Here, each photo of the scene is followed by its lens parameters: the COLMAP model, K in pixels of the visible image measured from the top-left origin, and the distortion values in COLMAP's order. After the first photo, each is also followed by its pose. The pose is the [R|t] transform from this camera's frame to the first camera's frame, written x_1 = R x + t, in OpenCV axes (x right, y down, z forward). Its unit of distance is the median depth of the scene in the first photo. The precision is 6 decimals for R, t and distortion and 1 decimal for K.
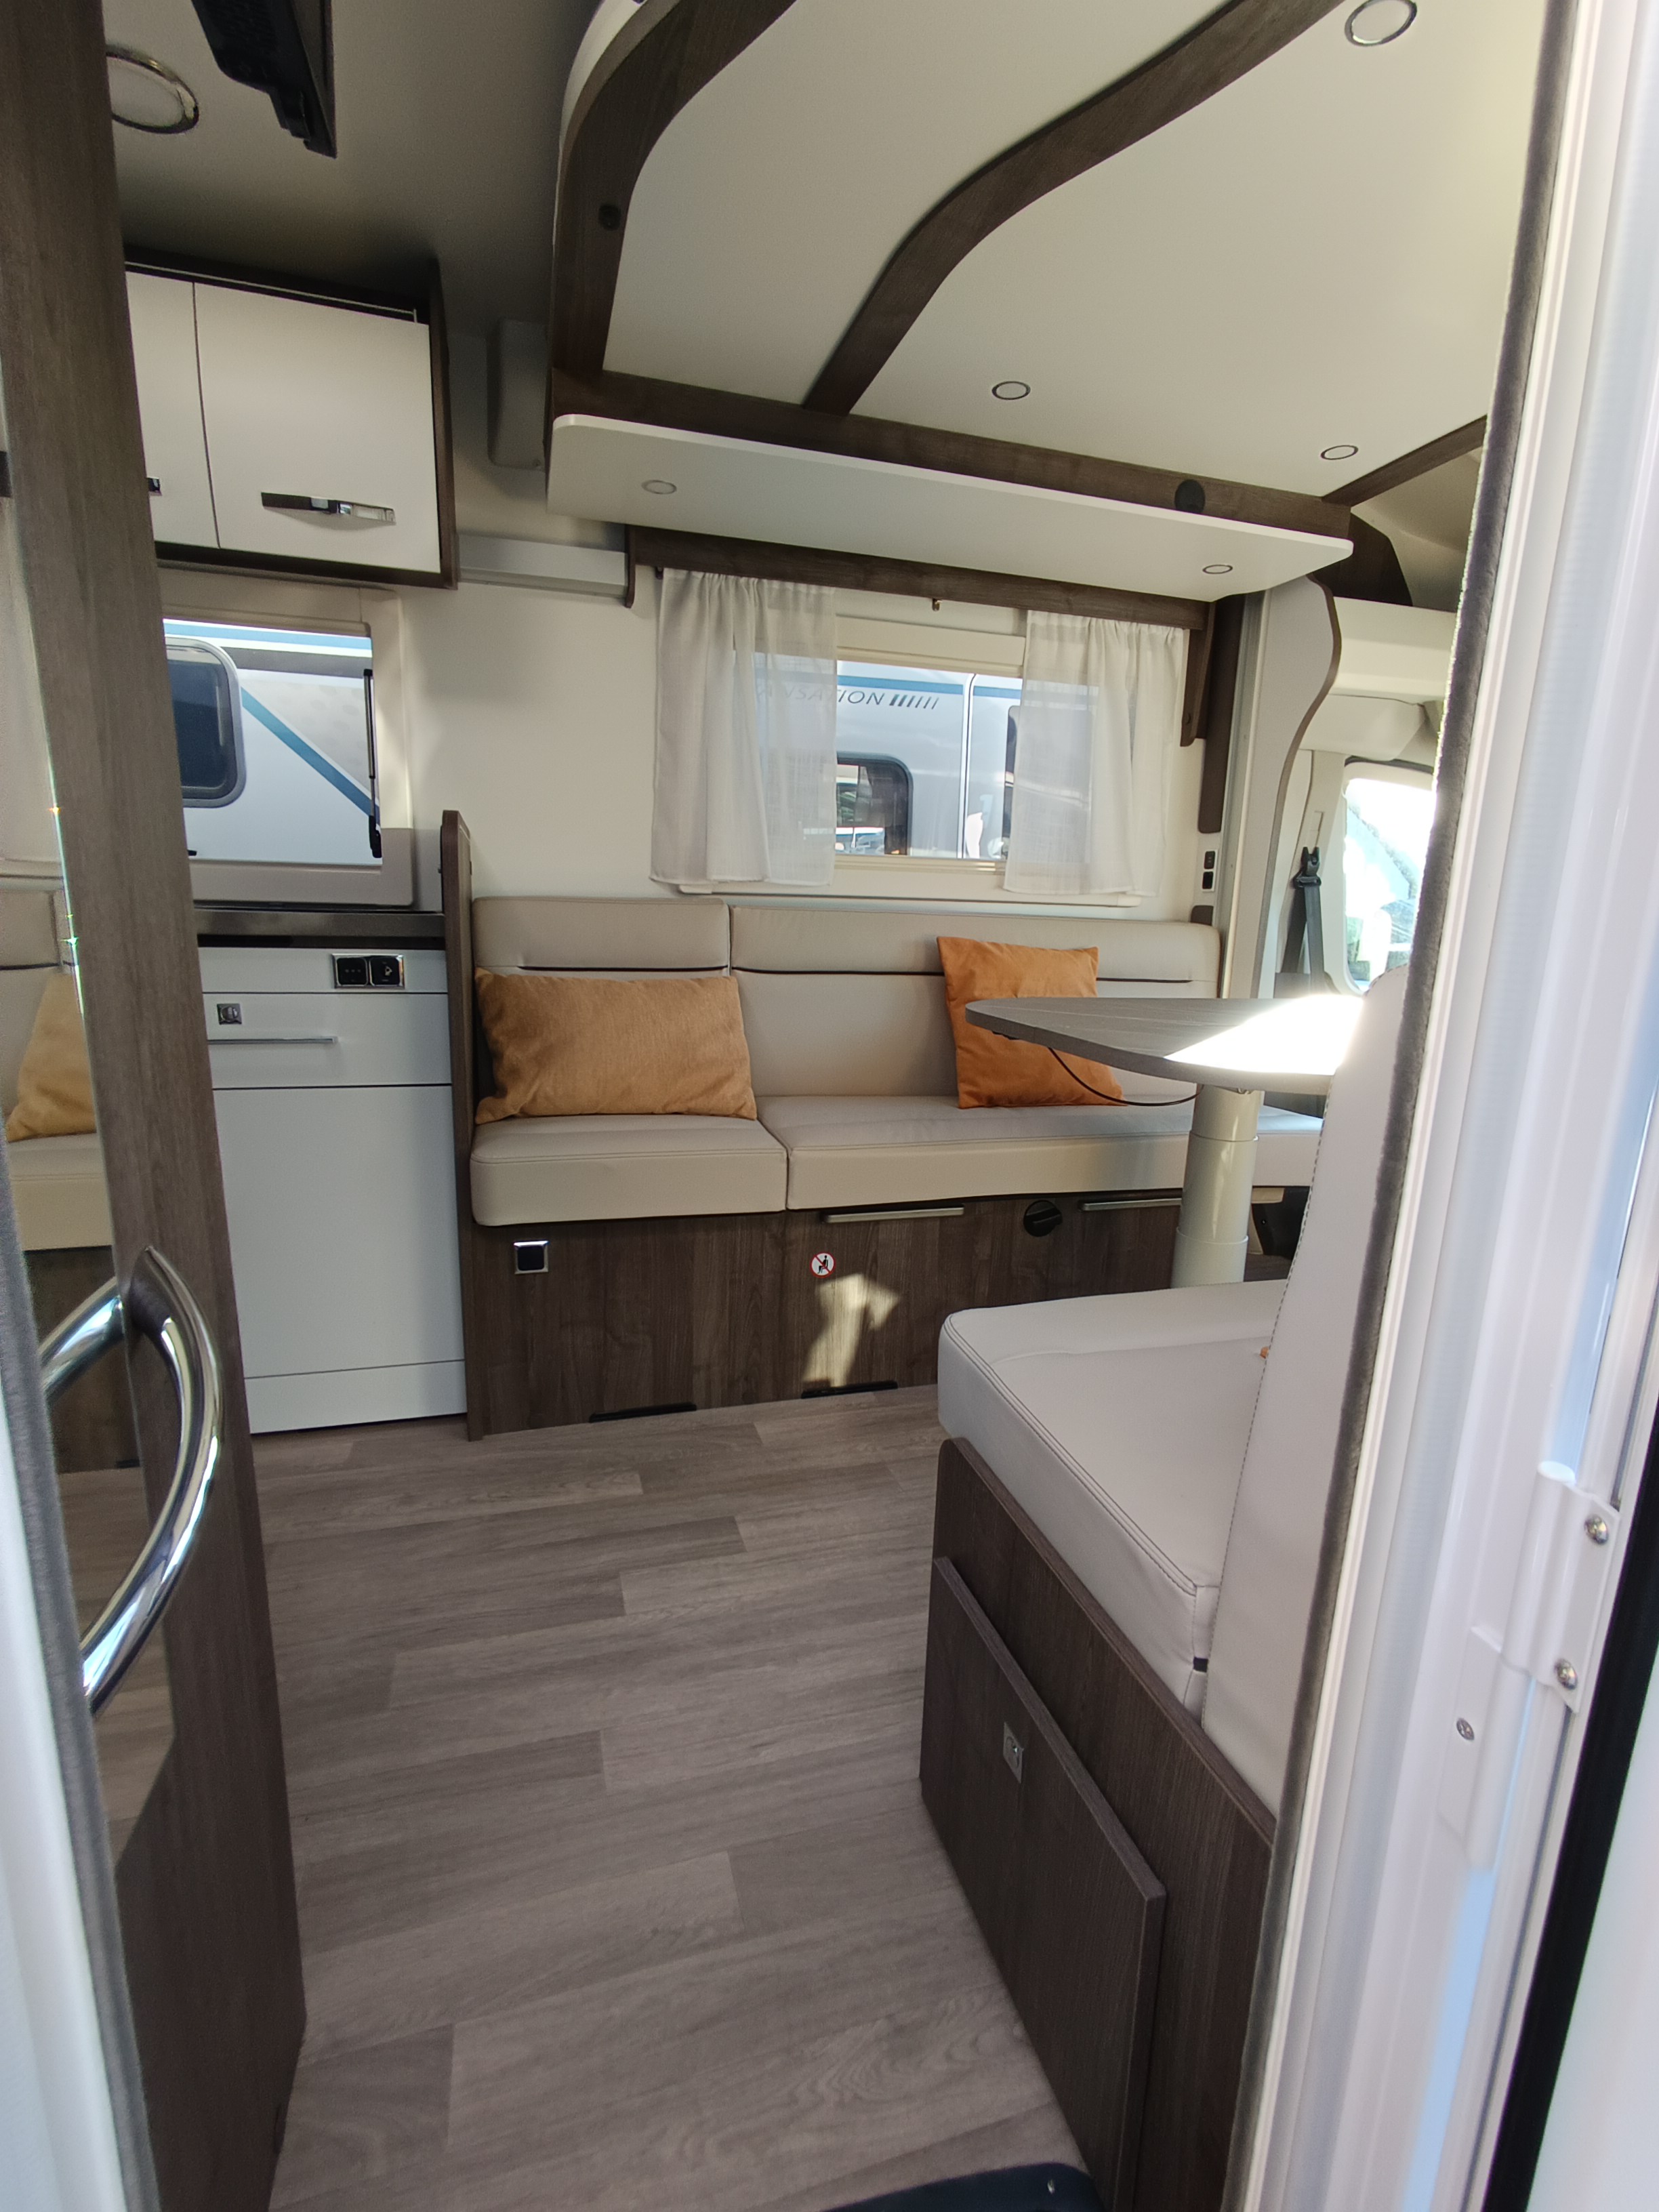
lens RADIAL K [[1026.2, 0, 843.3], [0, 1026.2, 1117.1], [0, 0, 1]] dist [-0.021125, 0.016780]
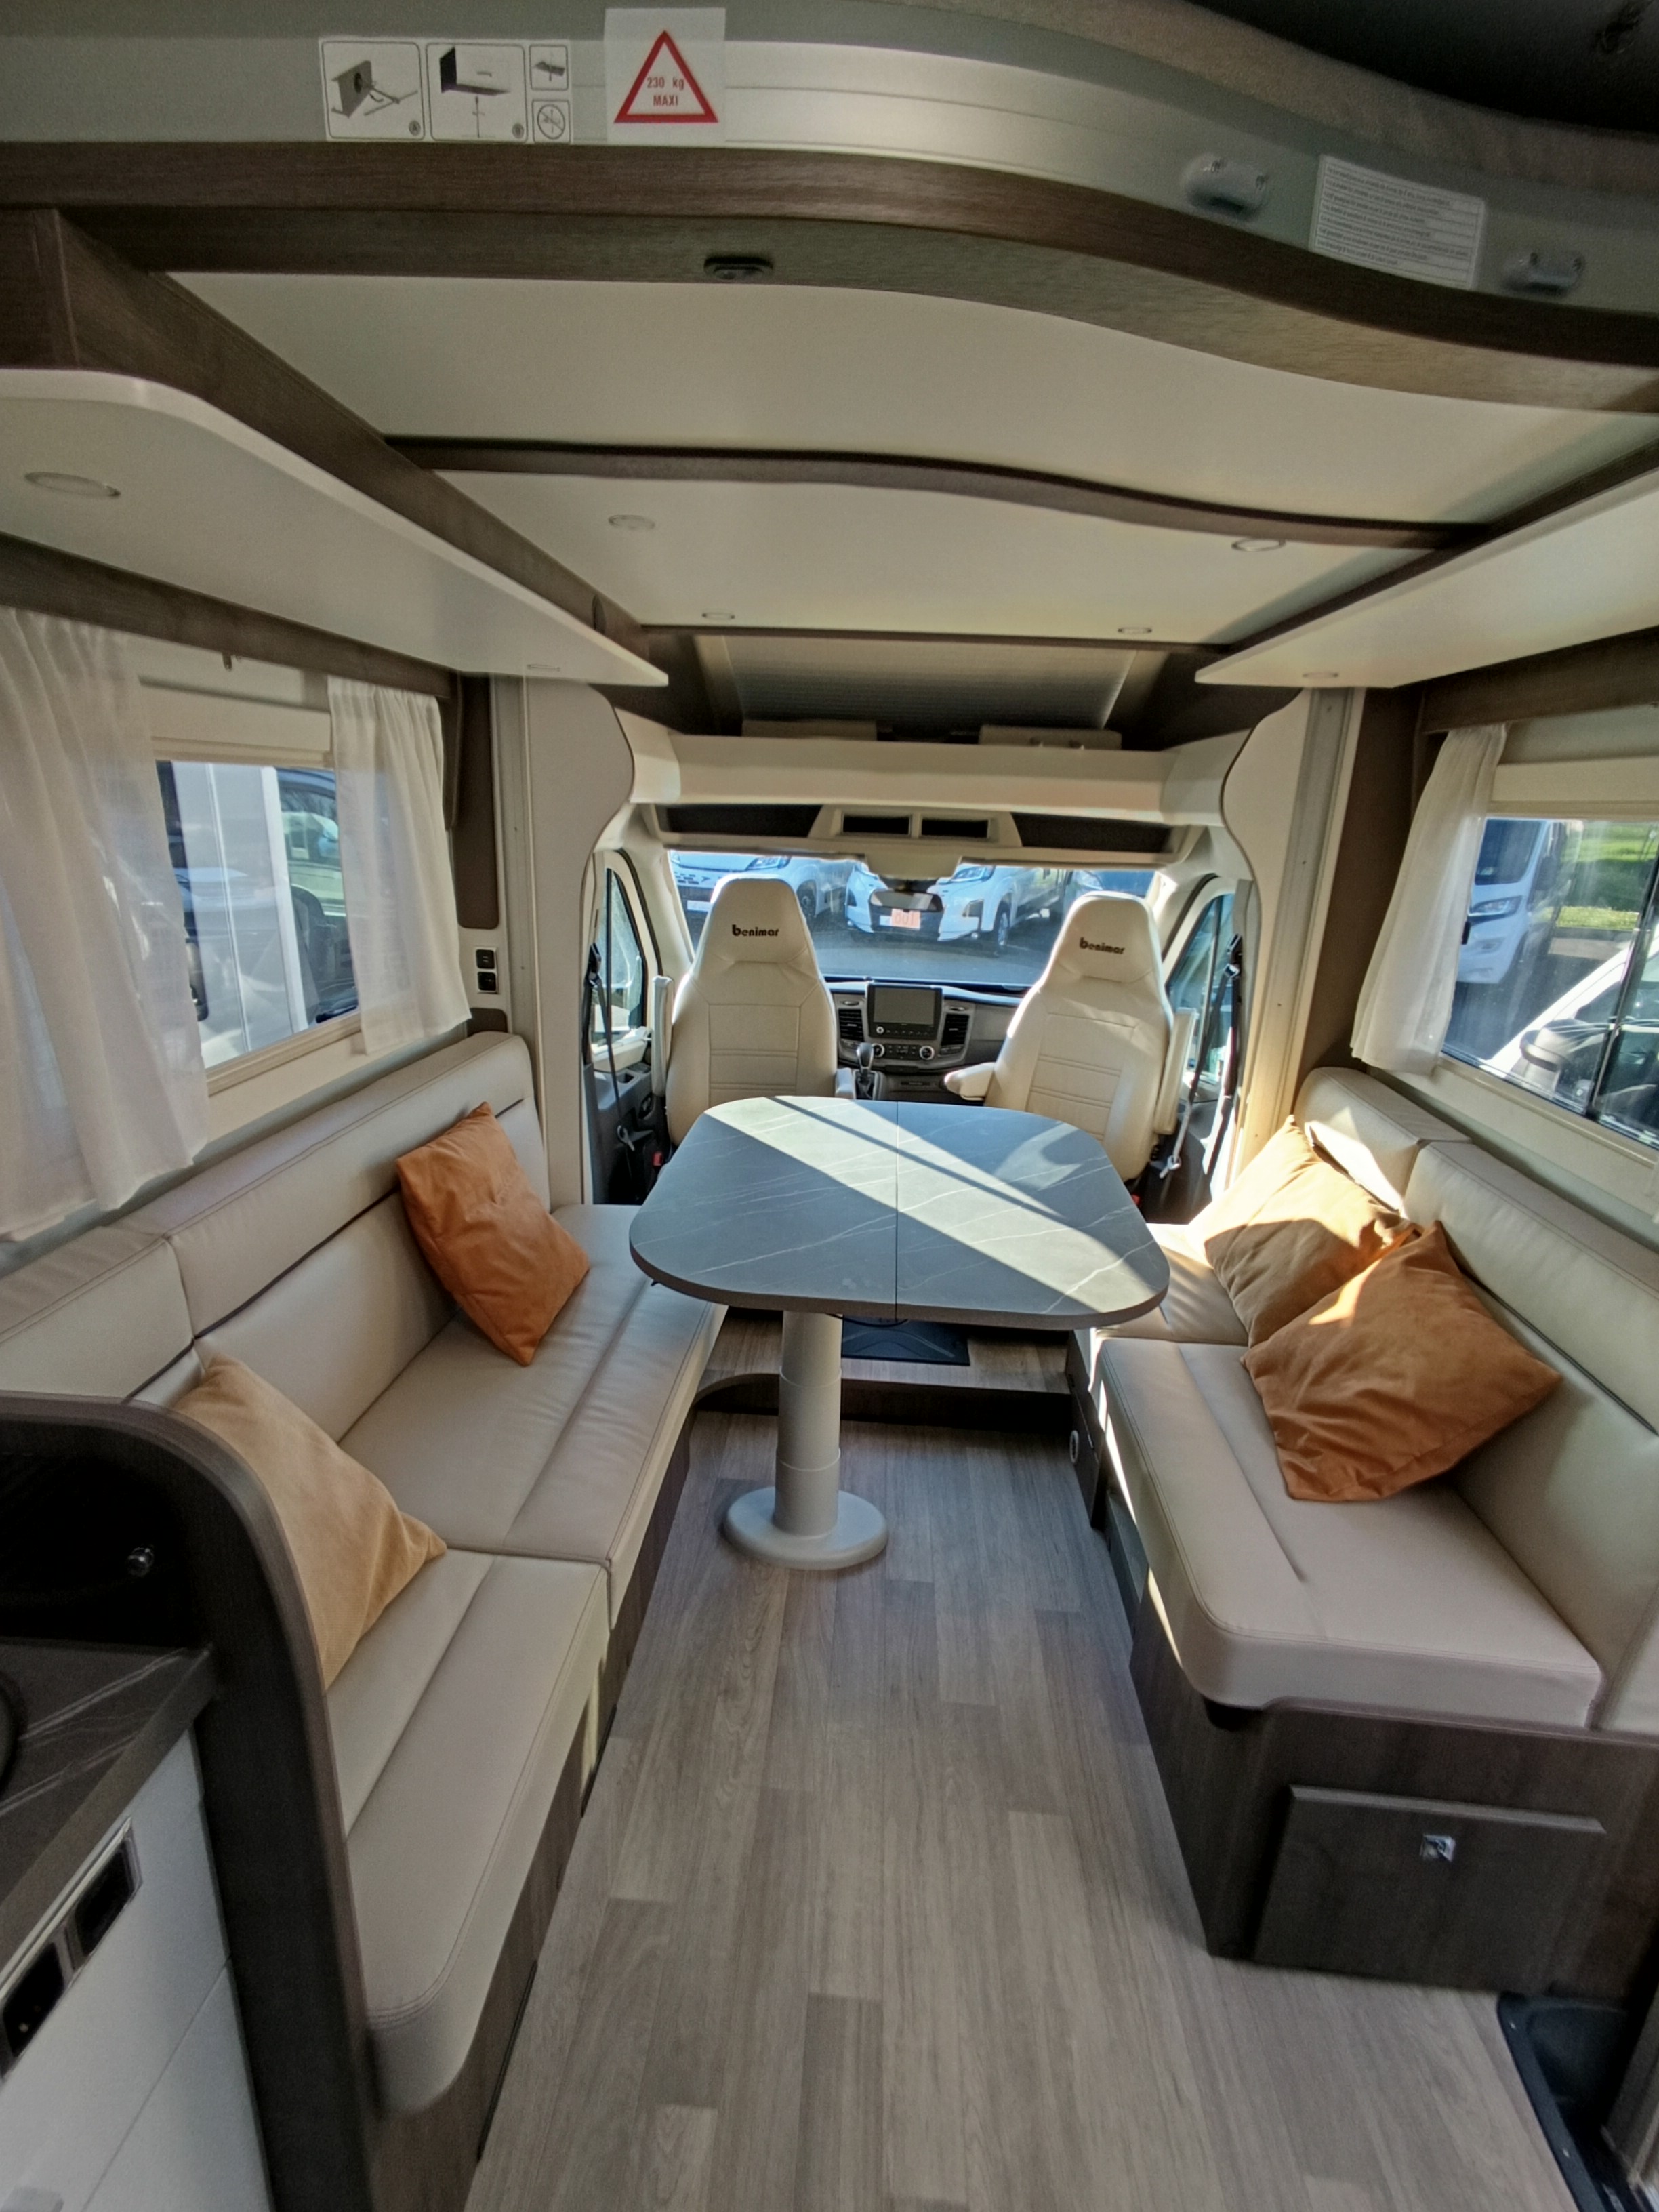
lens RADIAL K [[1026.2, 0, 821.7], [0, 1026.2, 1124.4], [0, 0, 1]] dist [-0.021125, 0.016780]
pose [[0.364867, -0.290991, 0.884419, -0.509856], [0.168078, 0.954885, 0.244835, -0.385912], [-0.915763, 0.059320, 0.397315, 0.515526]]
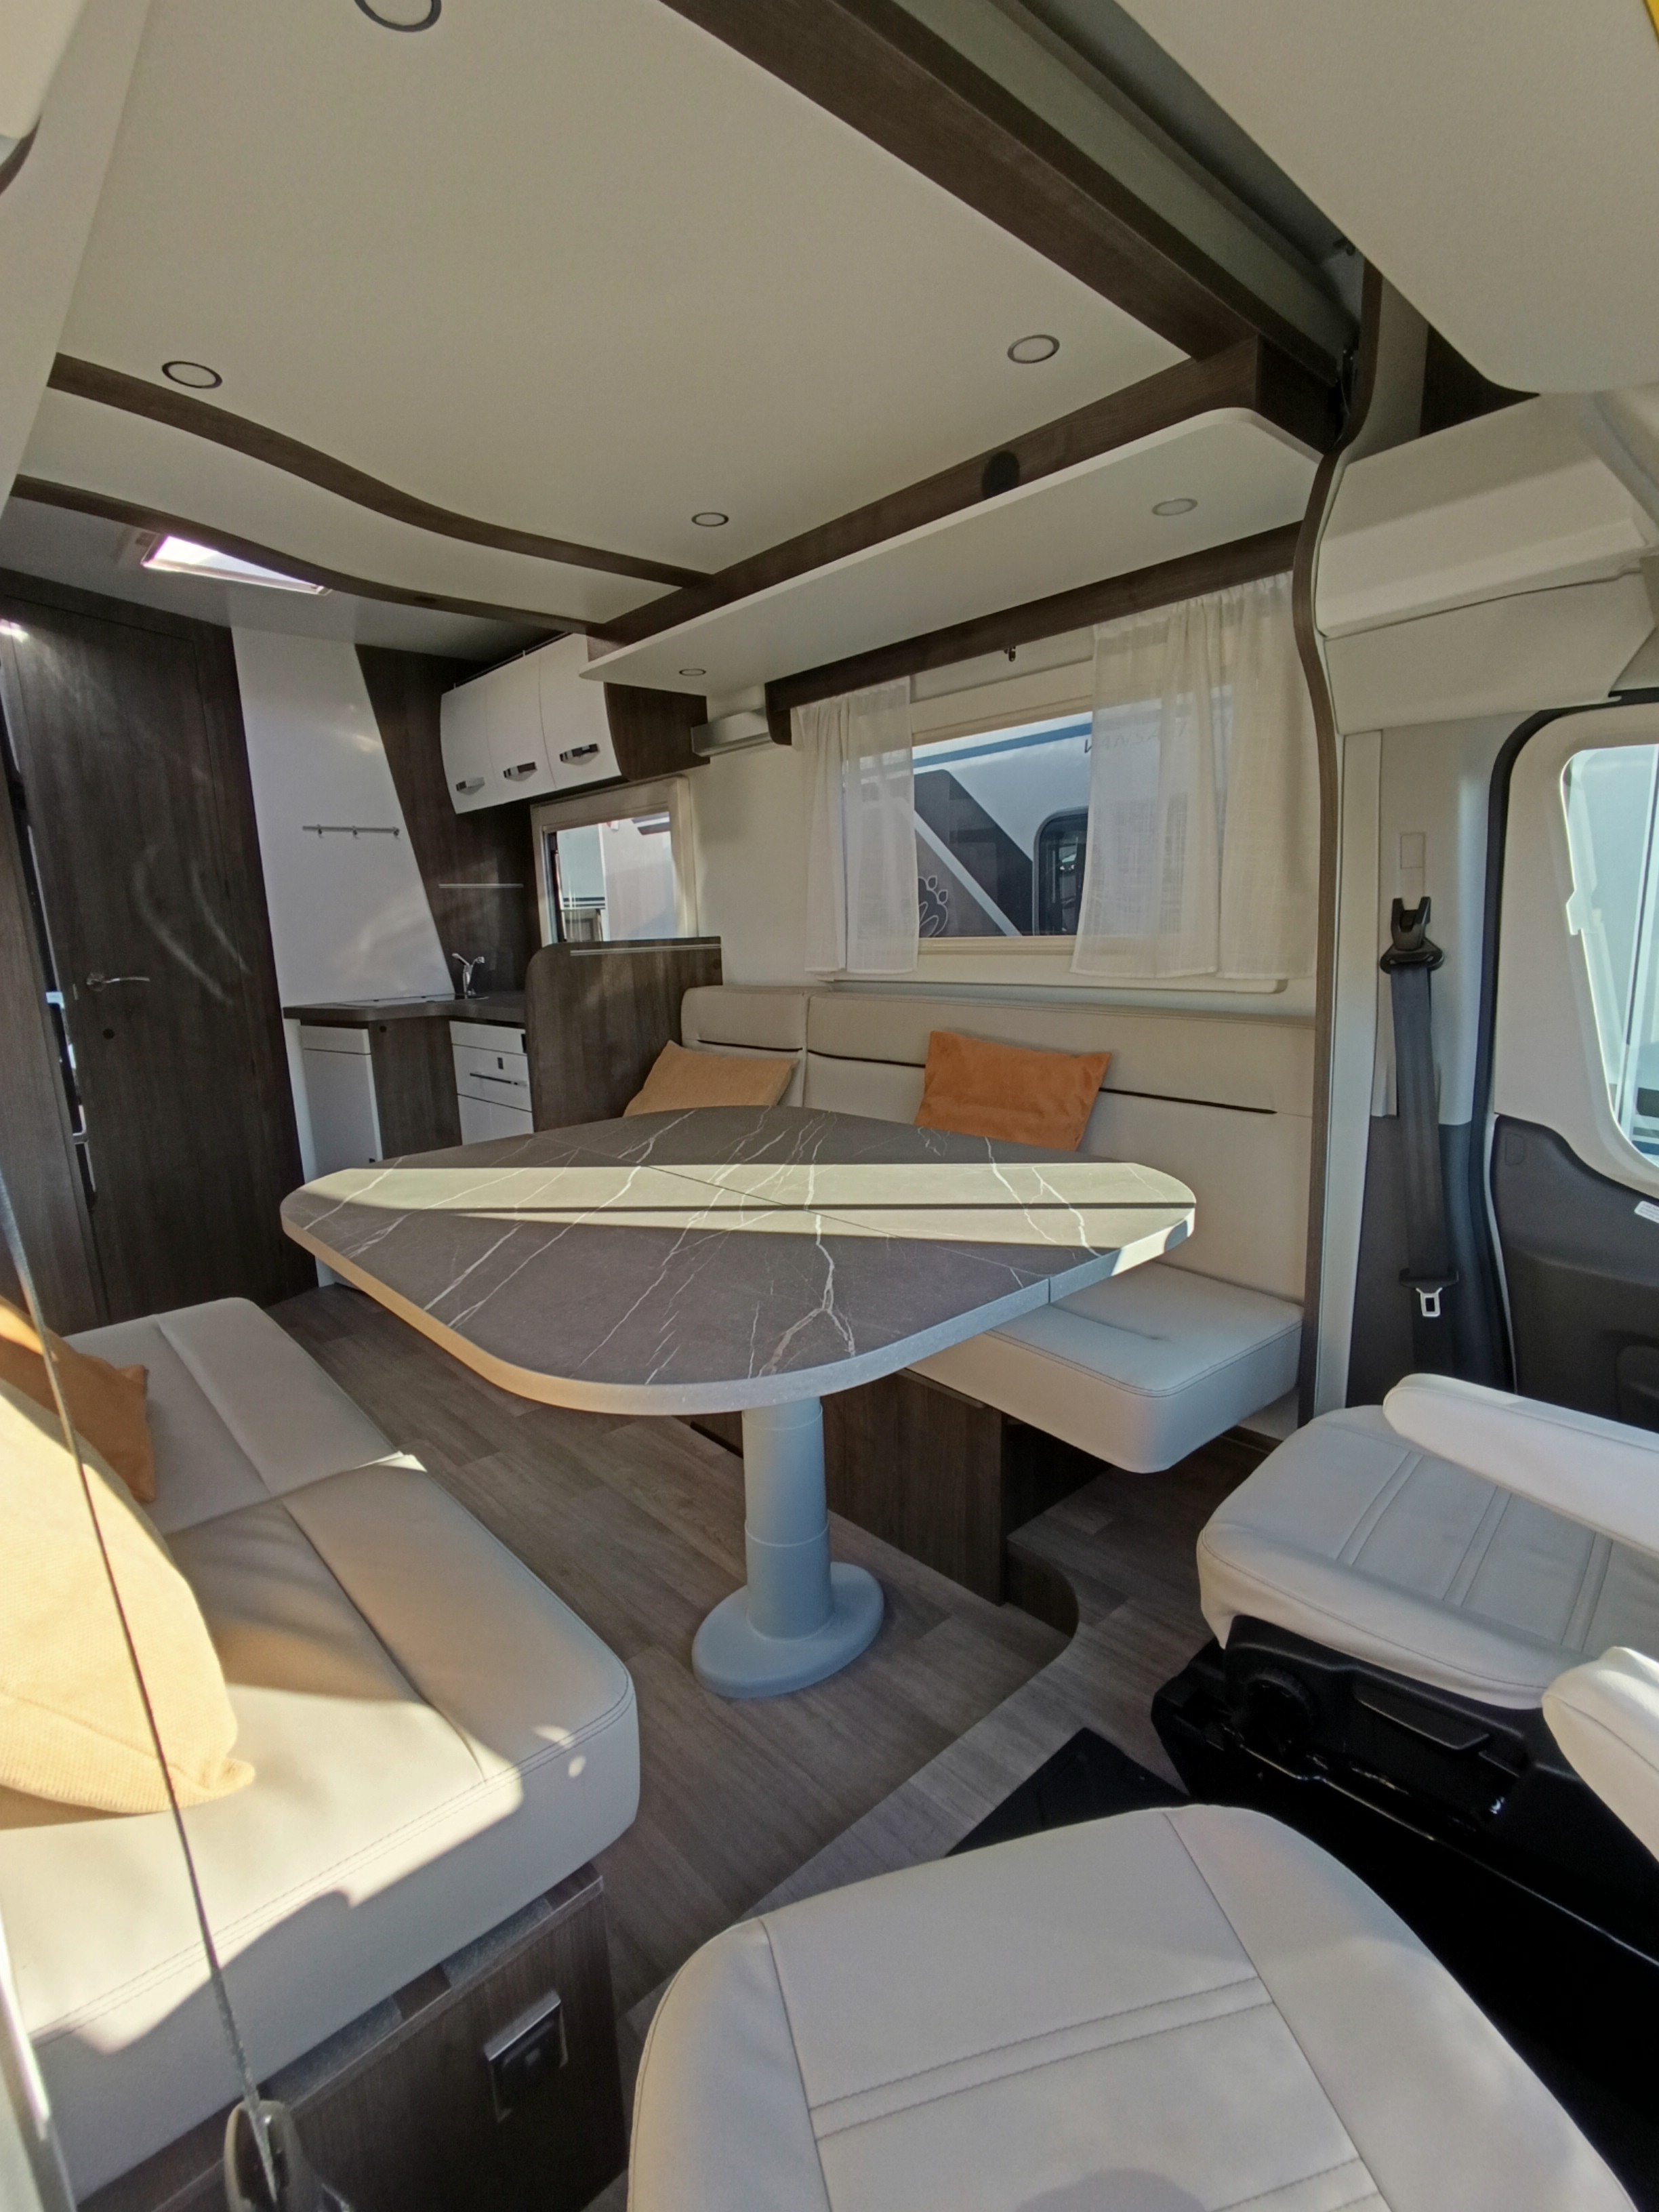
lens RADIAL K [[1026.2, 0, 803.6], [0, 1026.2, 1118.5], [0, 0, 1]] dist [-0.021125, 0.016780]
pose [[0.409634, 0.129501, -0.903011, 1.047342], [-0.136131, 0.987467, 0.079860, -0.184856], [0.902036, 0.090214, 0.422129, 0.611623]]
